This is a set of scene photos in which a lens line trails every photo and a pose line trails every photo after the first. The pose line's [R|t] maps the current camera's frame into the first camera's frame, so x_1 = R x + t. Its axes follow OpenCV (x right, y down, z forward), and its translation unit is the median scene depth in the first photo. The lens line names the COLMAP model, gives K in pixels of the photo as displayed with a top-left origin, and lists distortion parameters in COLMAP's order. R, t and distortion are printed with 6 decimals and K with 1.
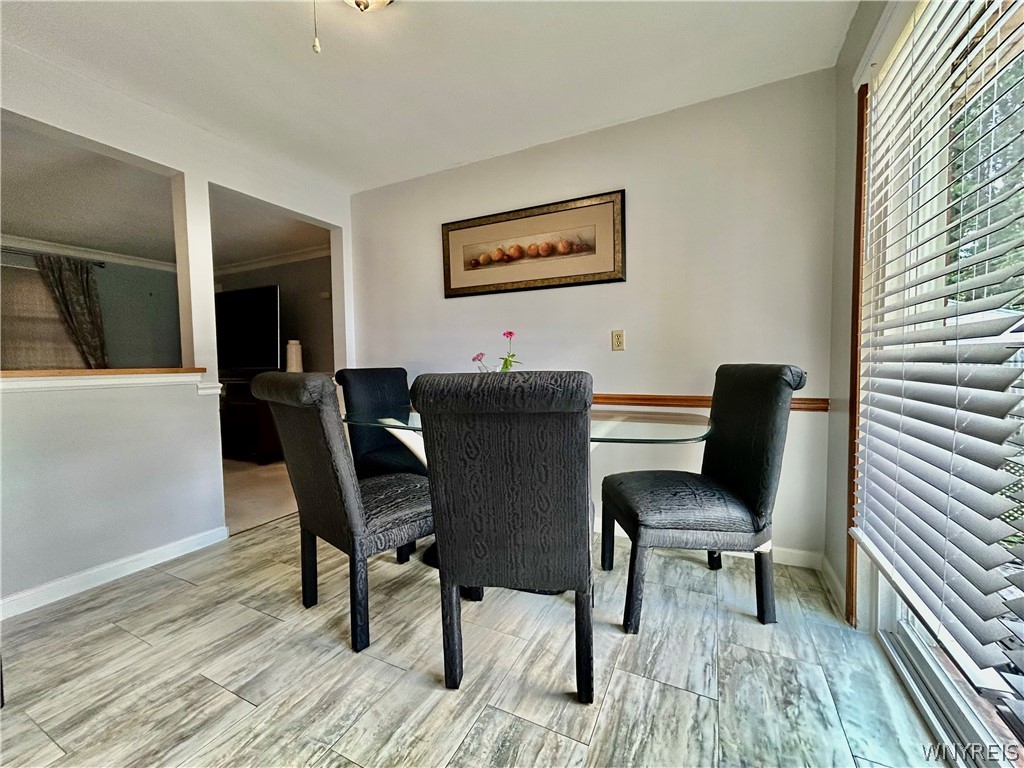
lens RADIAL K [[415.7, 0, 512.0], [0, 415.7, 384.0], [0, 0, 1]] dist [-0.000584, -0.000045]
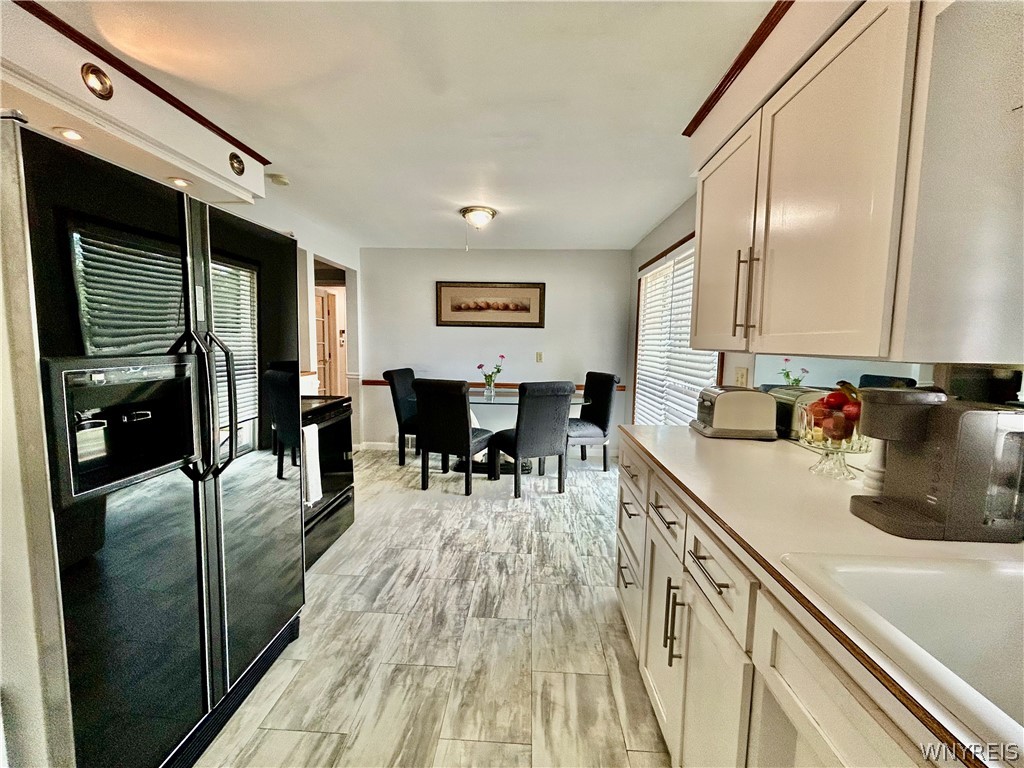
lens RADIAL K [[412.3, 0, 512.0], [0, 412.3, 384.0], [0, 0, 1]] dist [0.000148, -0.000007]
pose [[0.913841, -0.015077, 0.405793, -0.675763], [-0.006490, 0.998640, 0.051721, -0.076645], [-0.406021, -0.049898, 0.912500, -0.765256]]
